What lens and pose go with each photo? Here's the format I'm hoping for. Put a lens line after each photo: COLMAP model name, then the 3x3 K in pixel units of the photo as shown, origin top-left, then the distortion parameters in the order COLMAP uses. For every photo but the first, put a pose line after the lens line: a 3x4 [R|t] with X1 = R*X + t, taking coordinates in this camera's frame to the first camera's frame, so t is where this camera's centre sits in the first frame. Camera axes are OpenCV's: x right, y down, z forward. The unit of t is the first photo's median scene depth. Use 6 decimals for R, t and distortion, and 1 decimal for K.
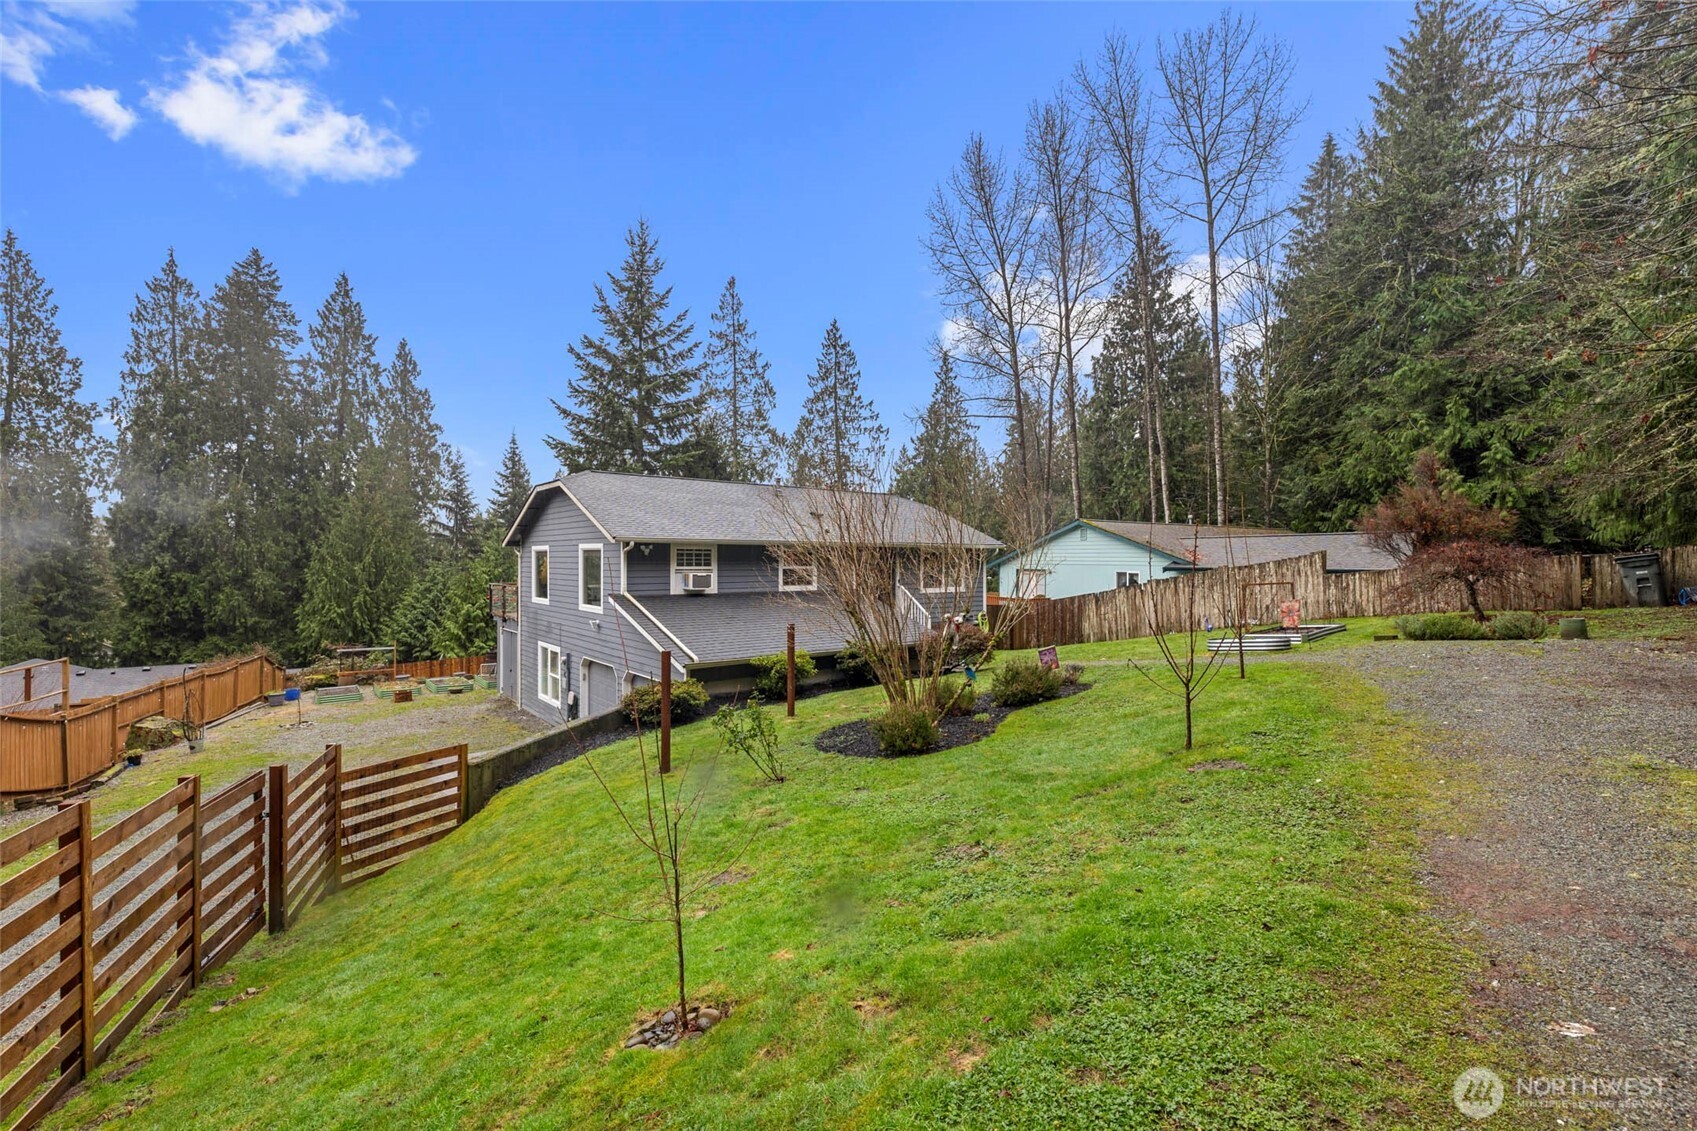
lens RADIAL K [[749.5, 0, 850.1], [0, 749.5, 568.6], [0, 0, 1]] dist [0.001889, 0.000188]
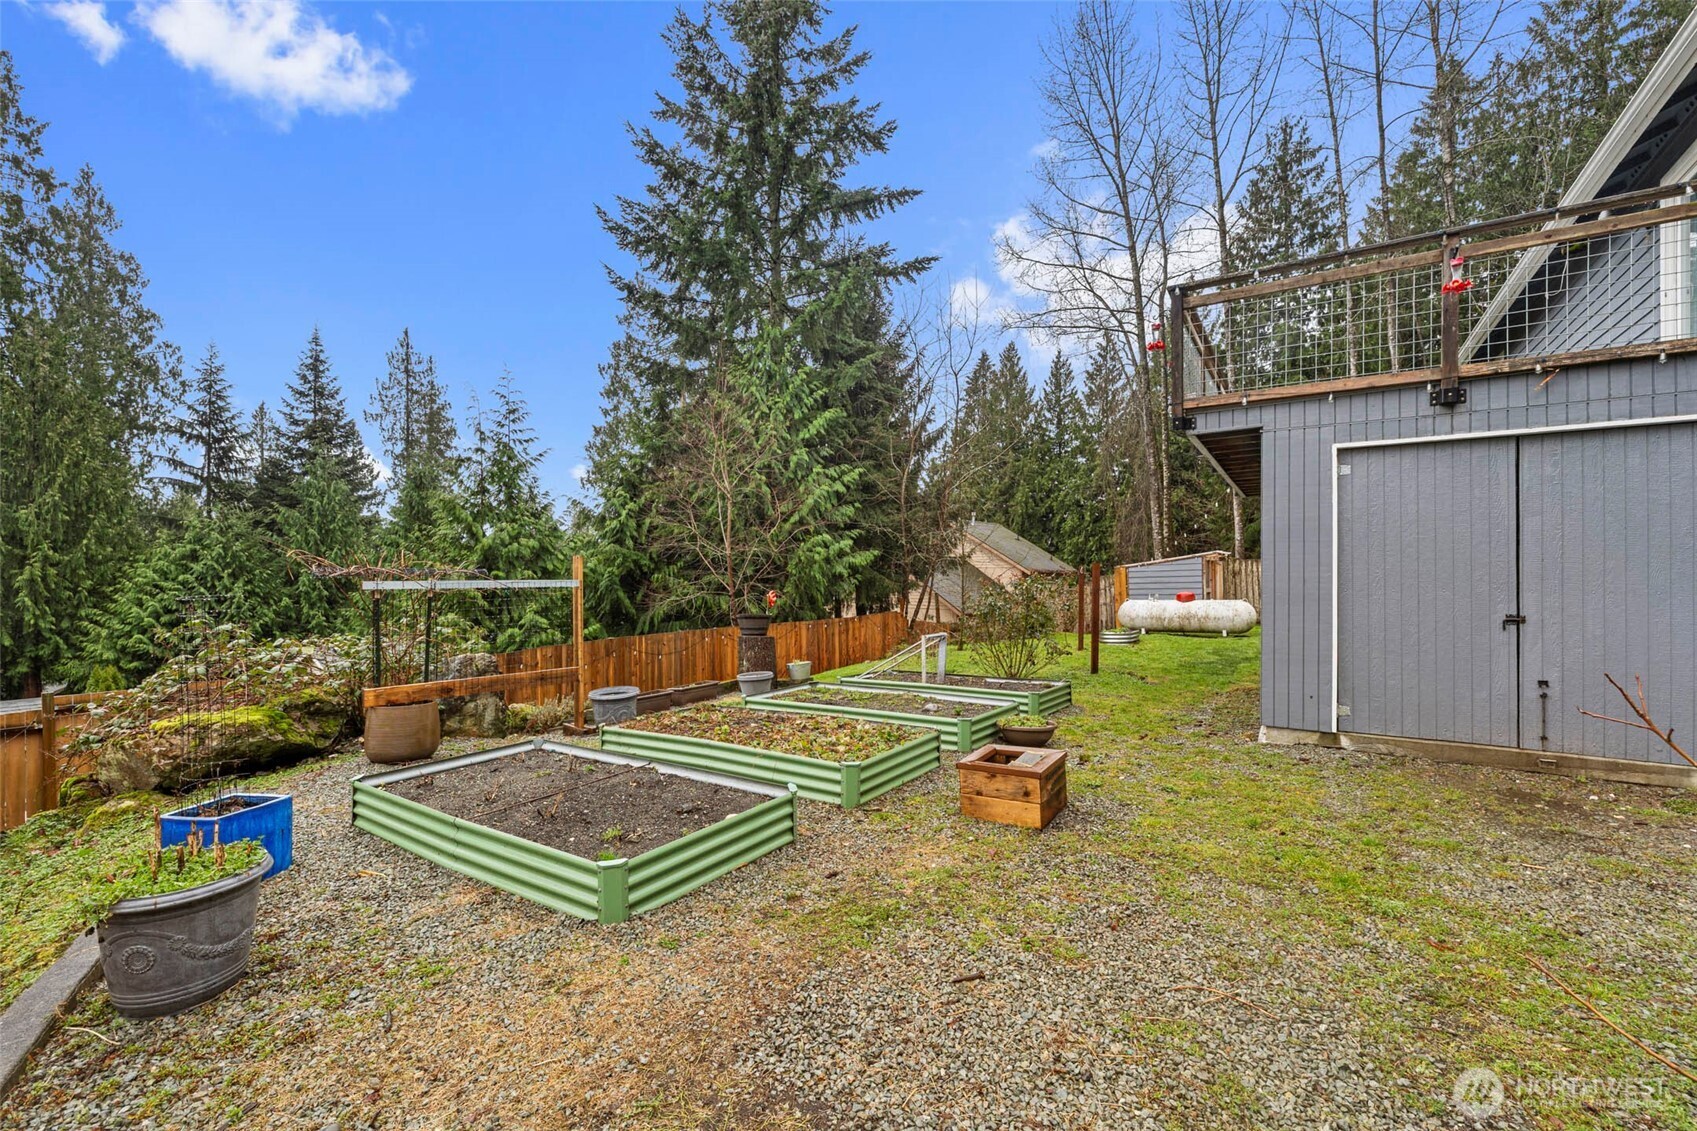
lens RADIAL K [[726.3, 0, 849.0], [0, 726.3, 572.8], [0, 0, 1]] dist [0.000810, -0.000068]
pose [[0.946926, -0.003828, 0.321429, -0.281983], [0.007184, 0.999931, -0.009253, 0.049341], [-0.321372, 0.011071, 0.946888, 0.346331]]
